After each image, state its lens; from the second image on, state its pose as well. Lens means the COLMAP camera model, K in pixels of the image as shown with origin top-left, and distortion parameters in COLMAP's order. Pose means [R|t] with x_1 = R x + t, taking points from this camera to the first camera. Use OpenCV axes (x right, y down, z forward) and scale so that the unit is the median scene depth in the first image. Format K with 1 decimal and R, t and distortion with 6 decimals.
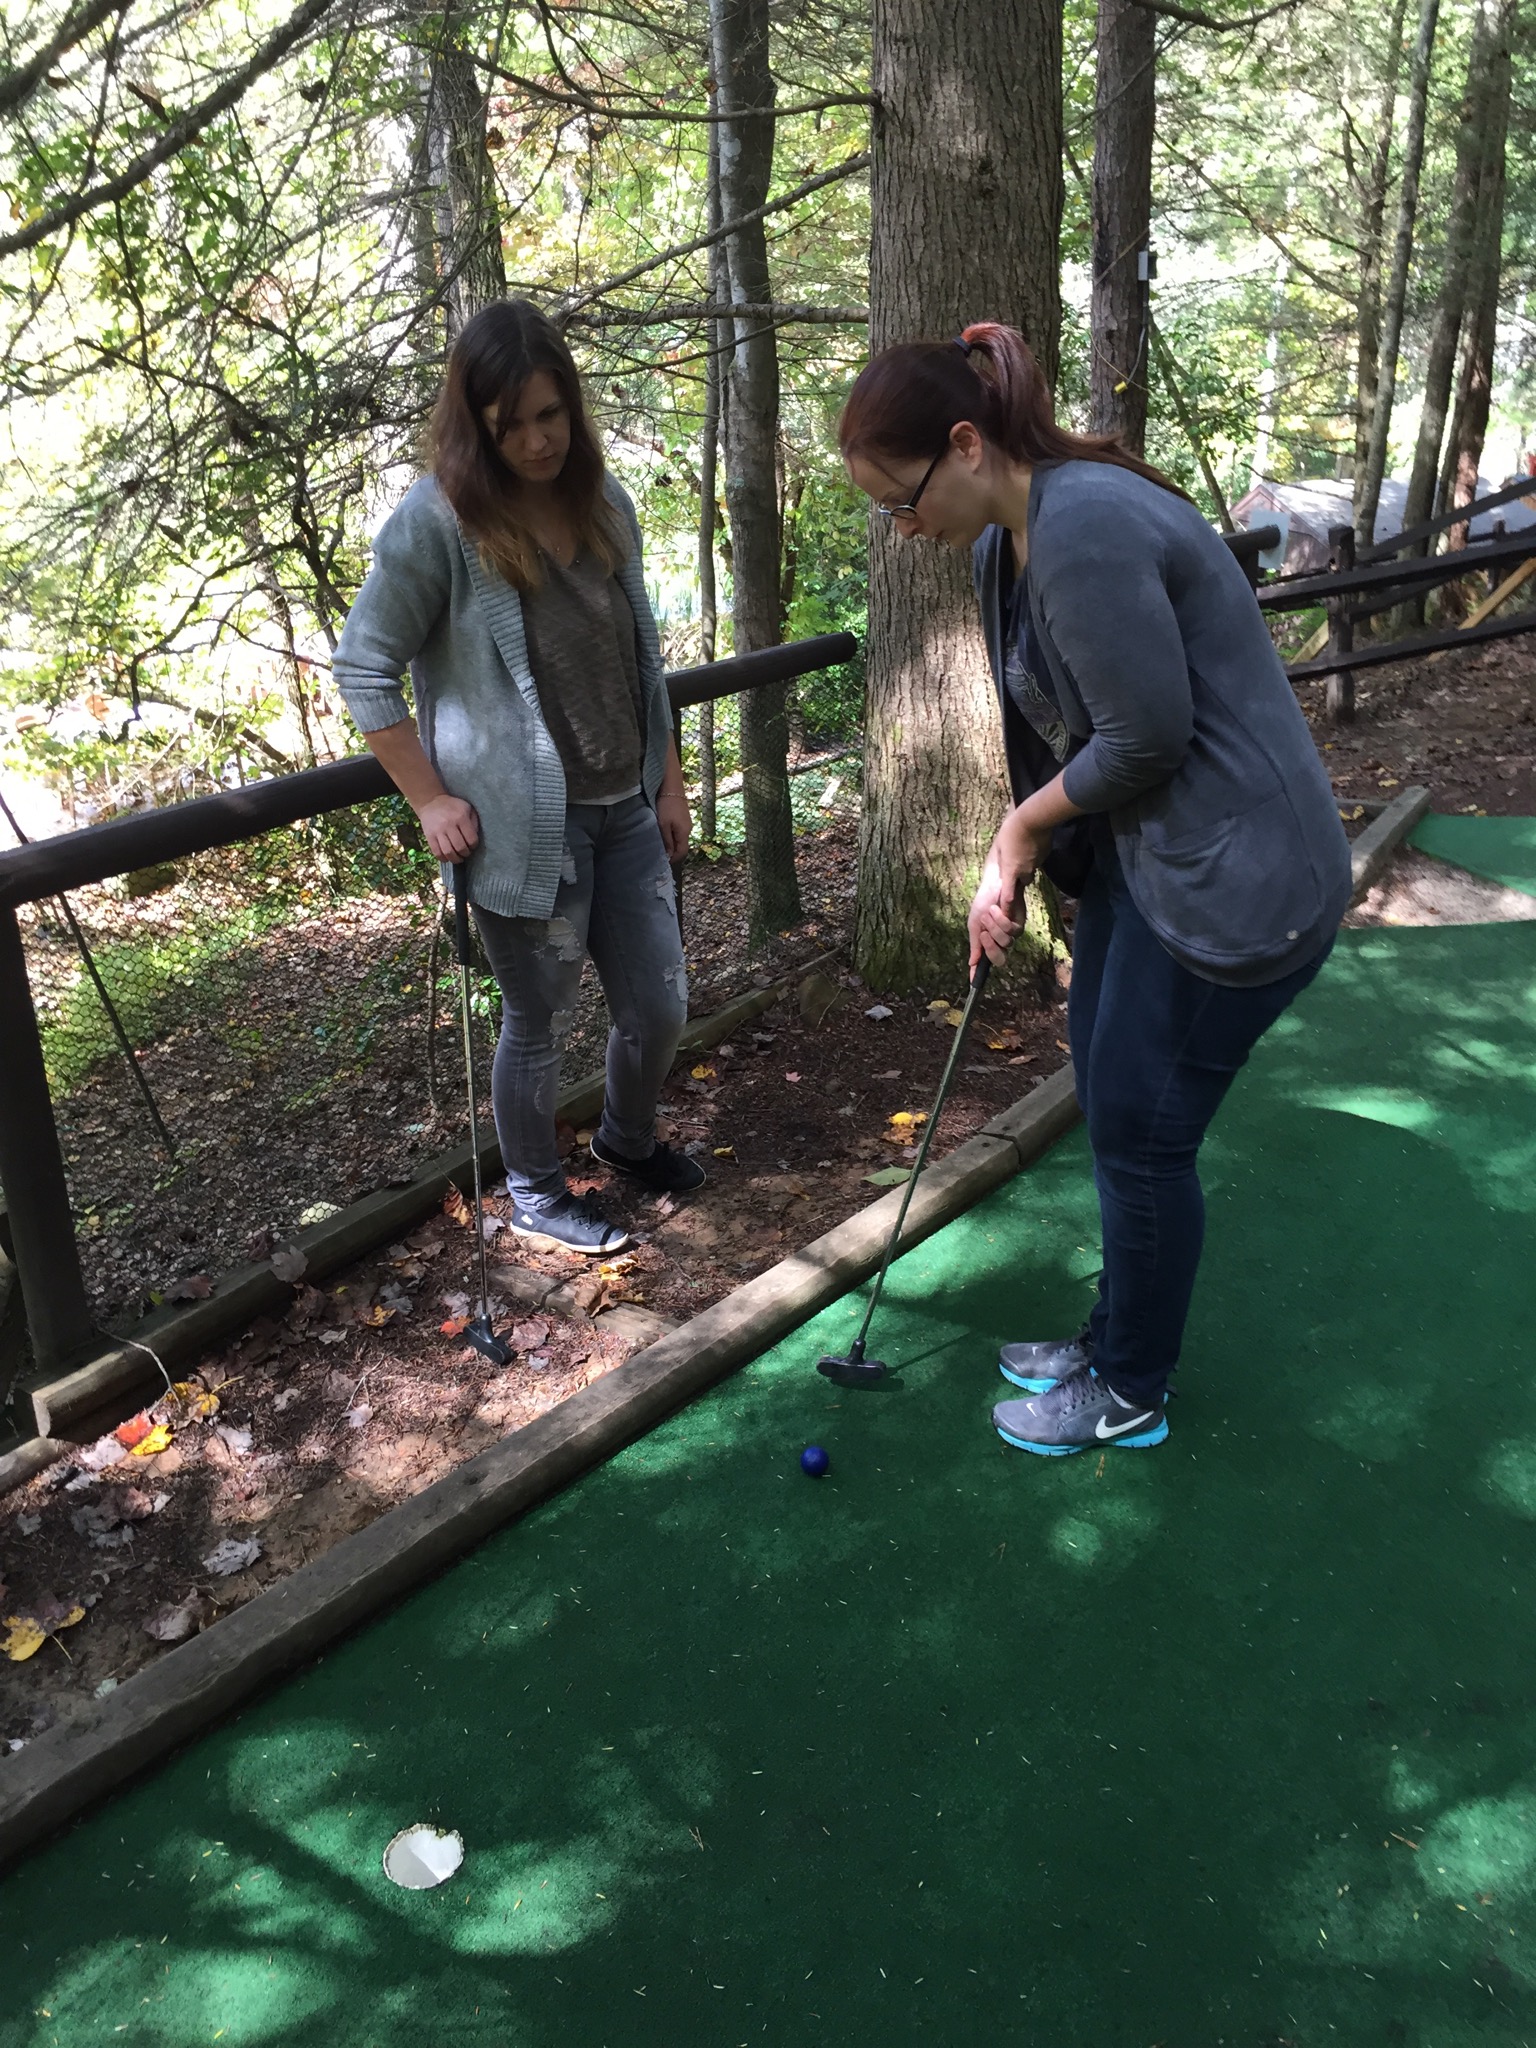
lens RADIAL K [[1745.5, 0, 772.2], [0, 1745.5, 1018.0], [0, 0, 1]] dist [0.084582, -0.107355]
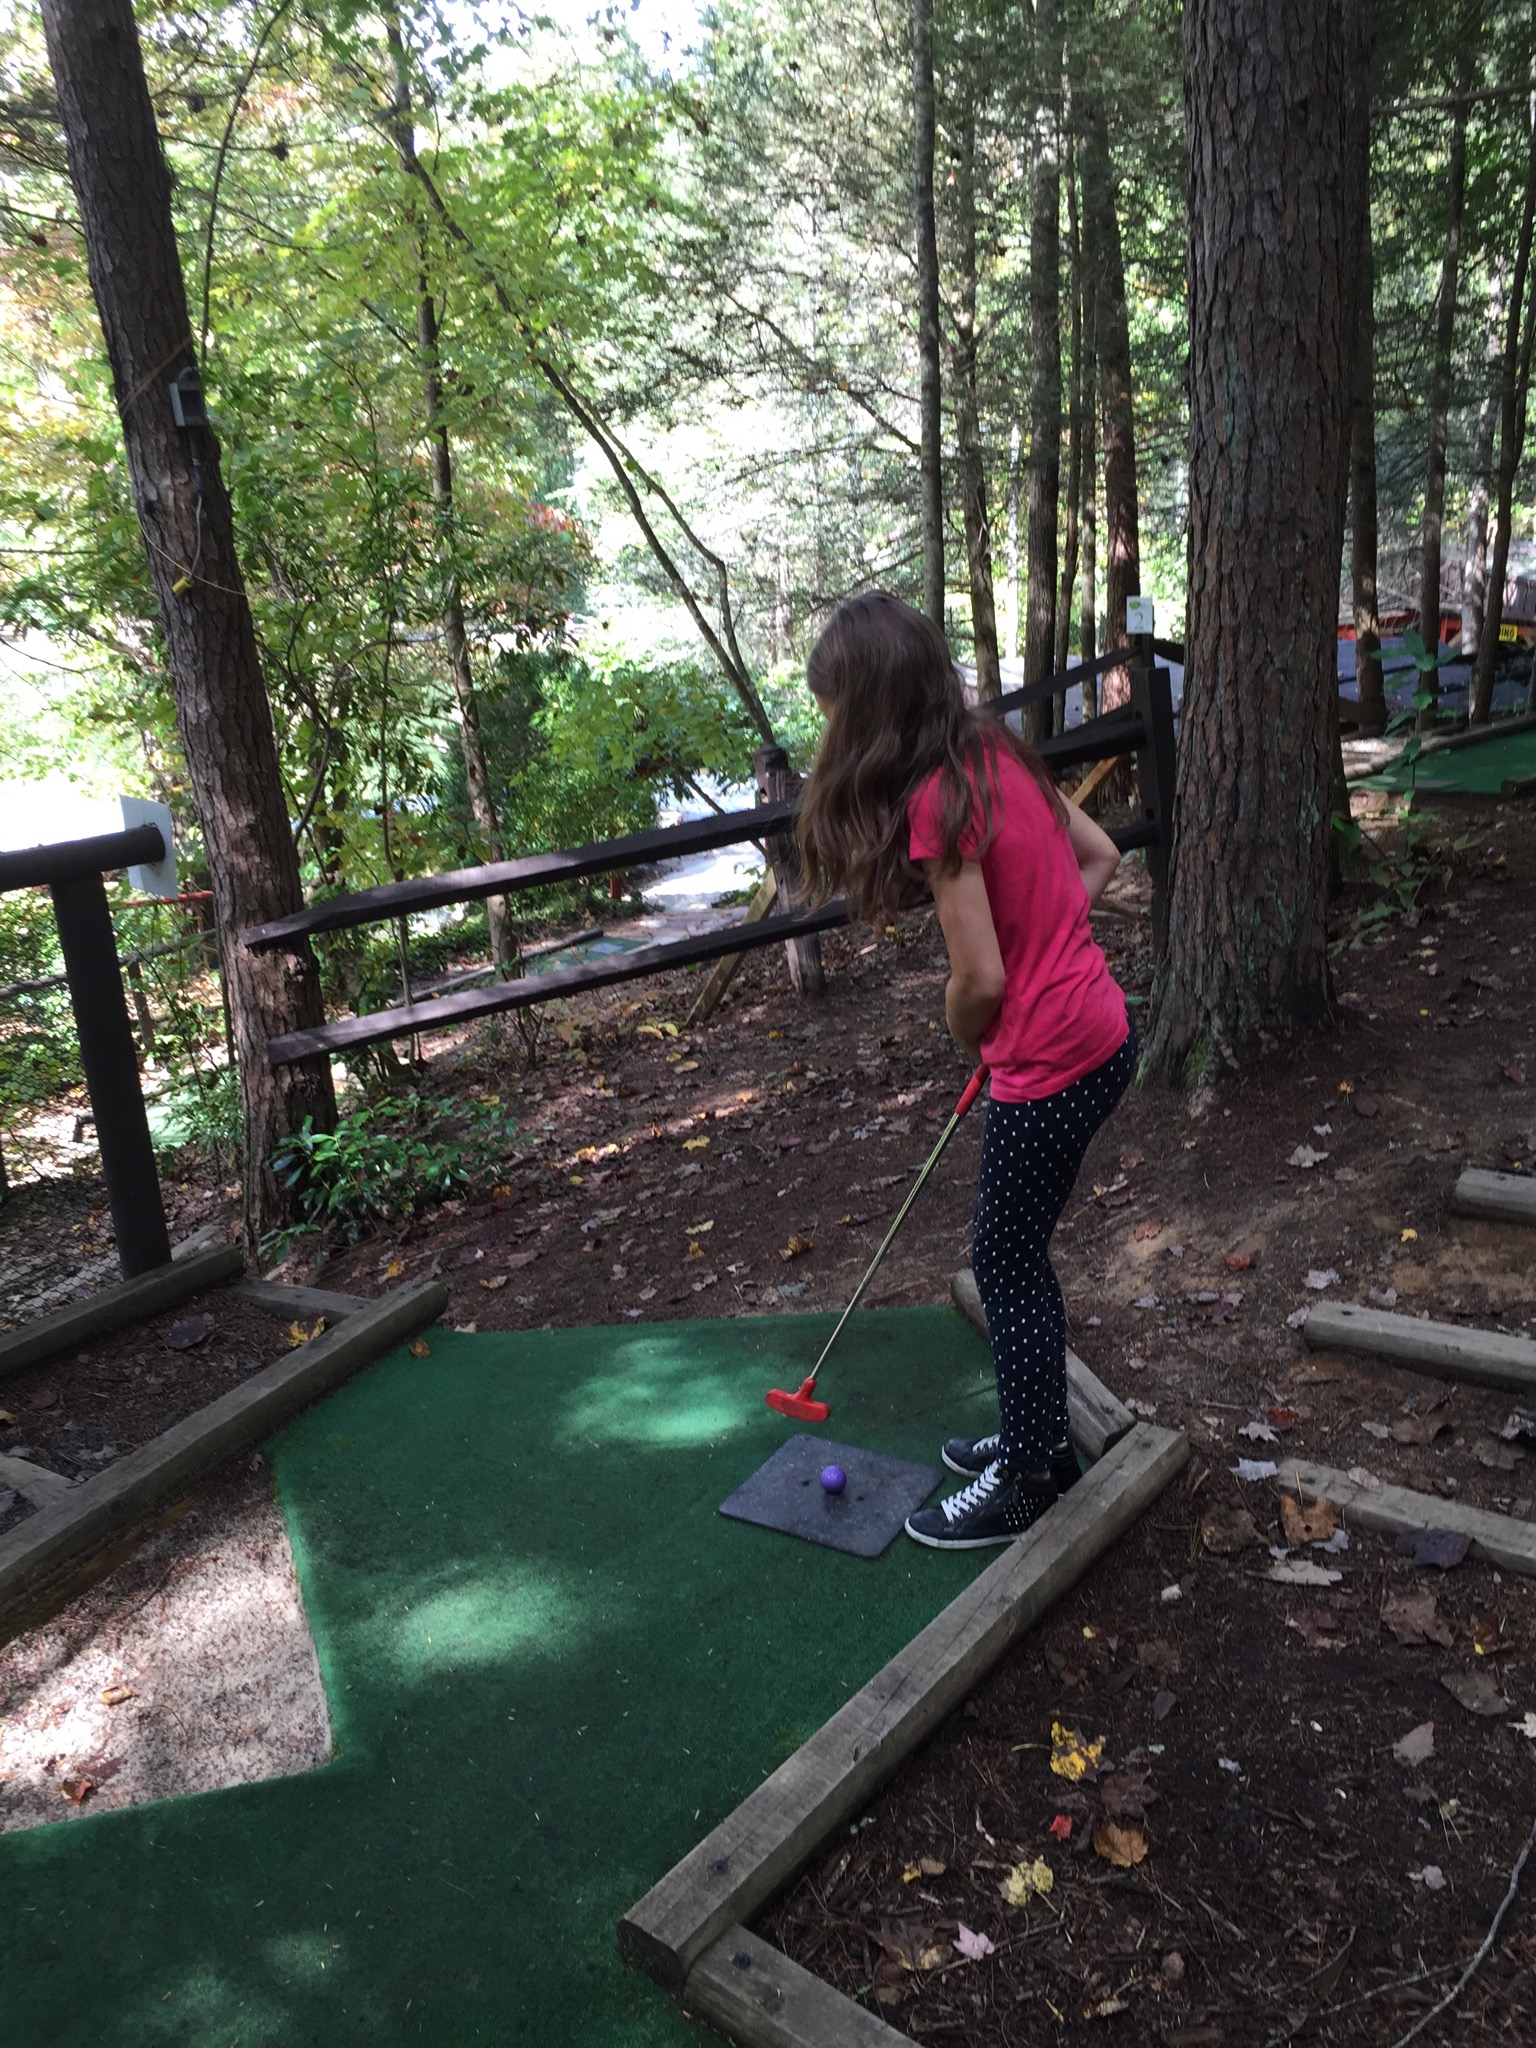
lens RADIAL K [[1745.5, 0, 754.8], [0, 1745.5, 1005.7], [0, 0, 1]] dist [0.084582, -0.107355]
pose [[0.997041, -0.052636, 0.056017, 0.316436], [0.058066, 0.993273, -0.100183, -0.110226], [-0.050367, 0.103139, 0.993391, 0.314075]]
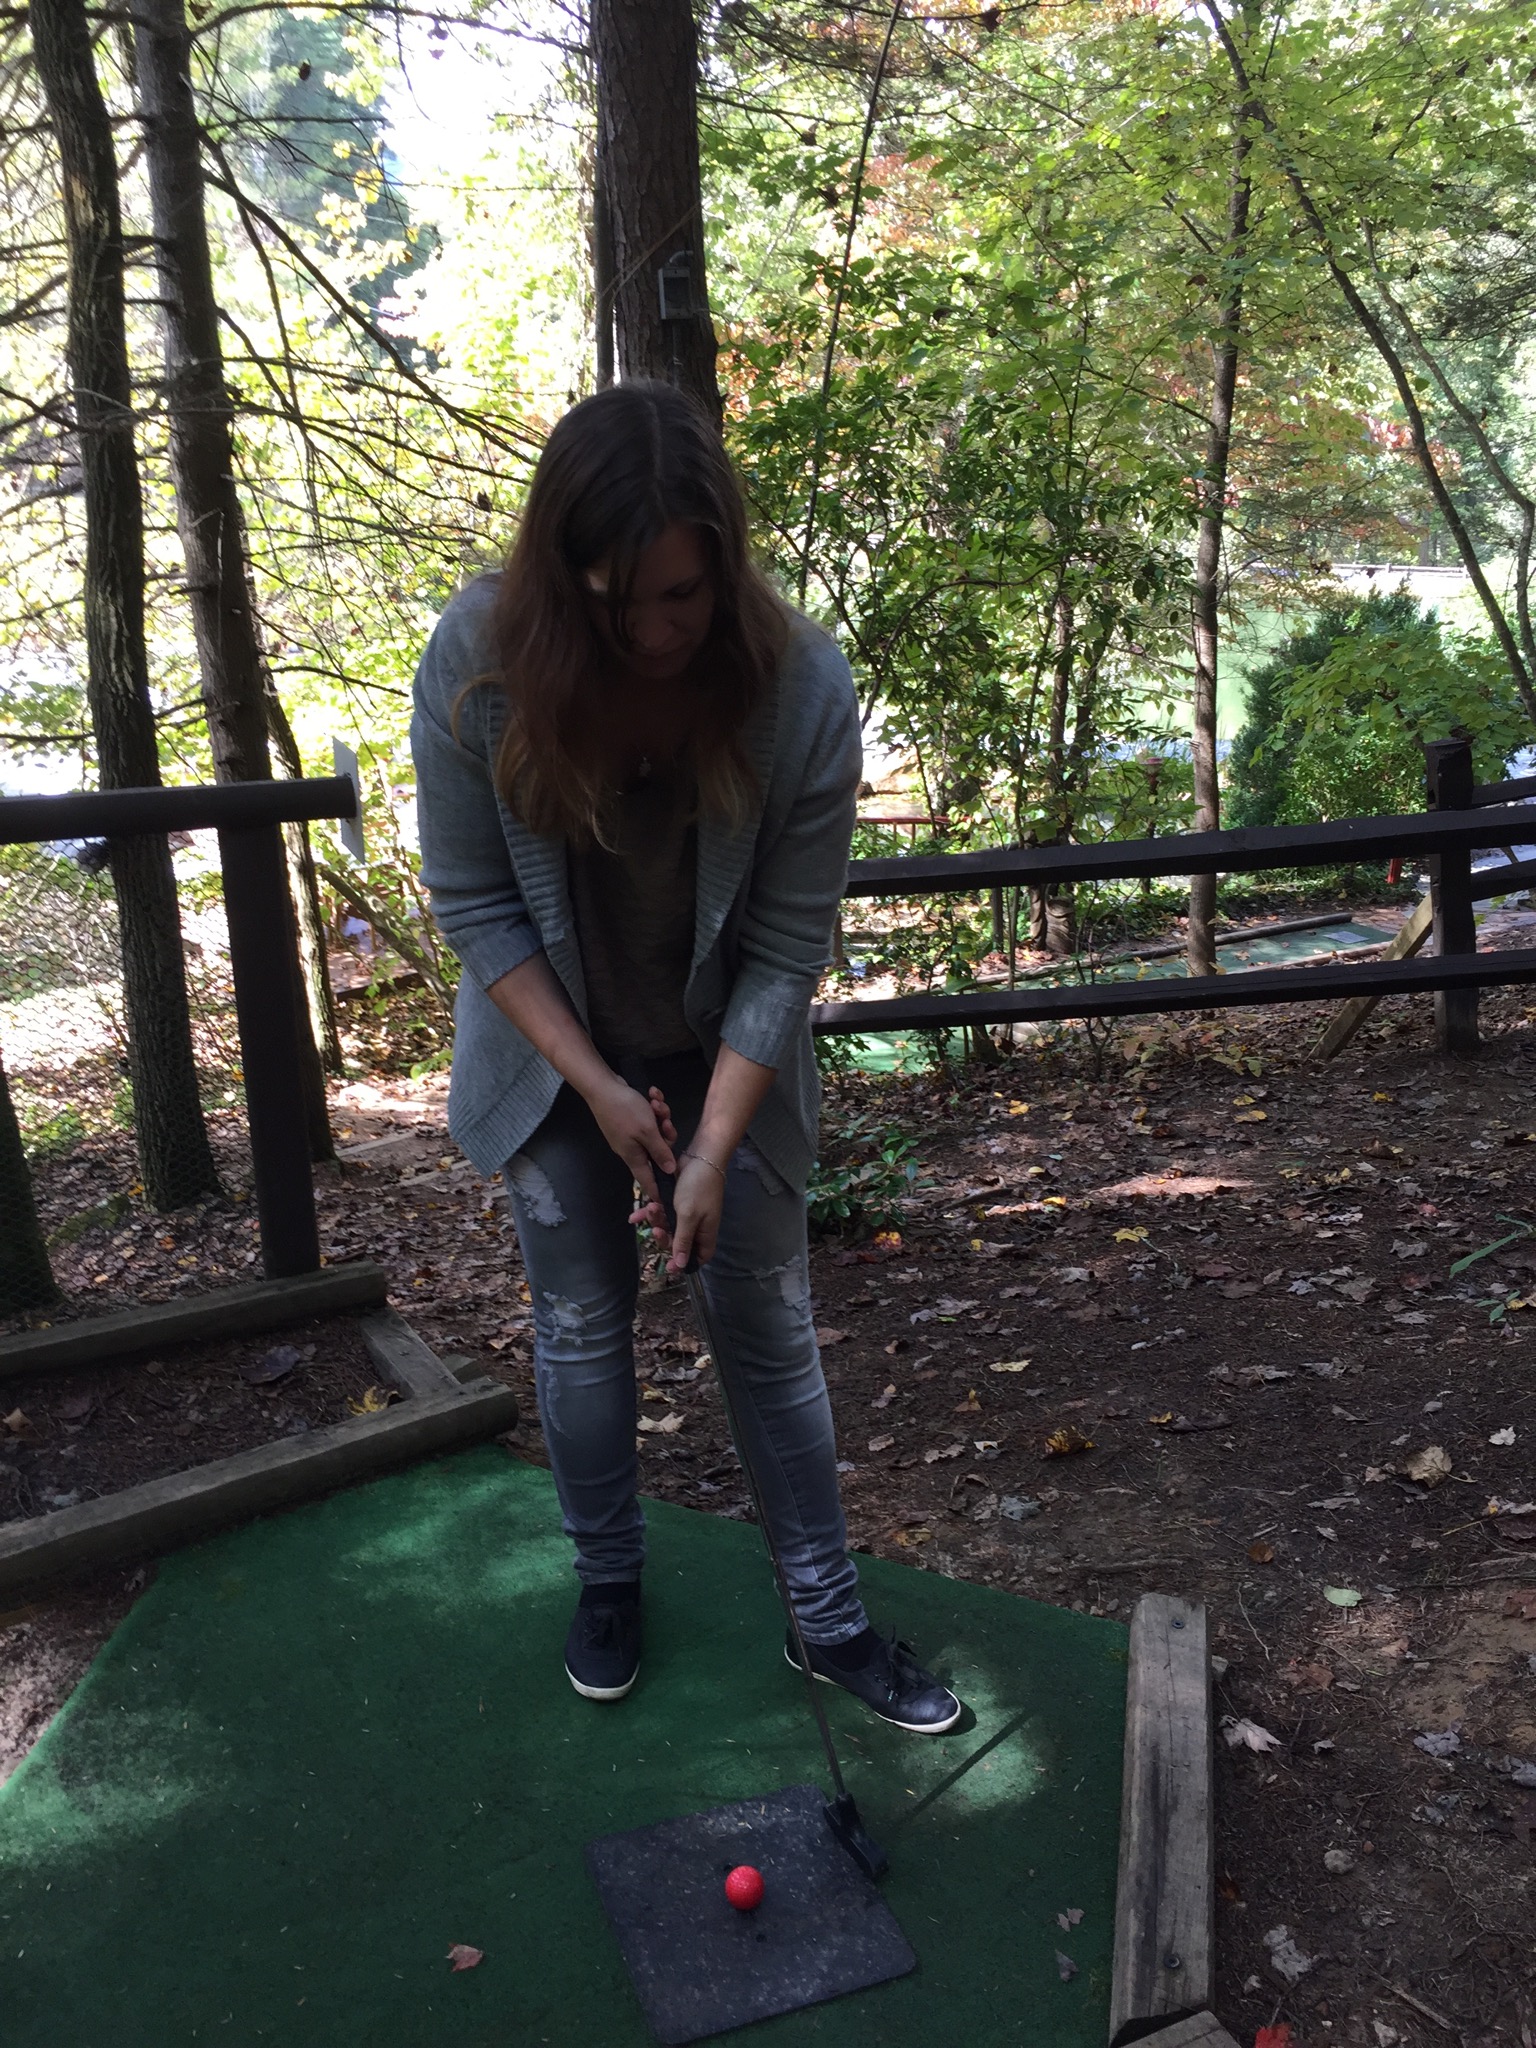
lens RADIAL K [[1745.5, 0, 758.7], [0, 1745.5, 985.0], [0, 0, 1]] dist [0.084582, -0.107355]
pose [[0.911692, 0.118256, -0.393489, 0.418808], [-0.150108, 0.987350, -0.051060, -0.153547], [0.382473, 0.105617, 0.917910, 0.435557]]
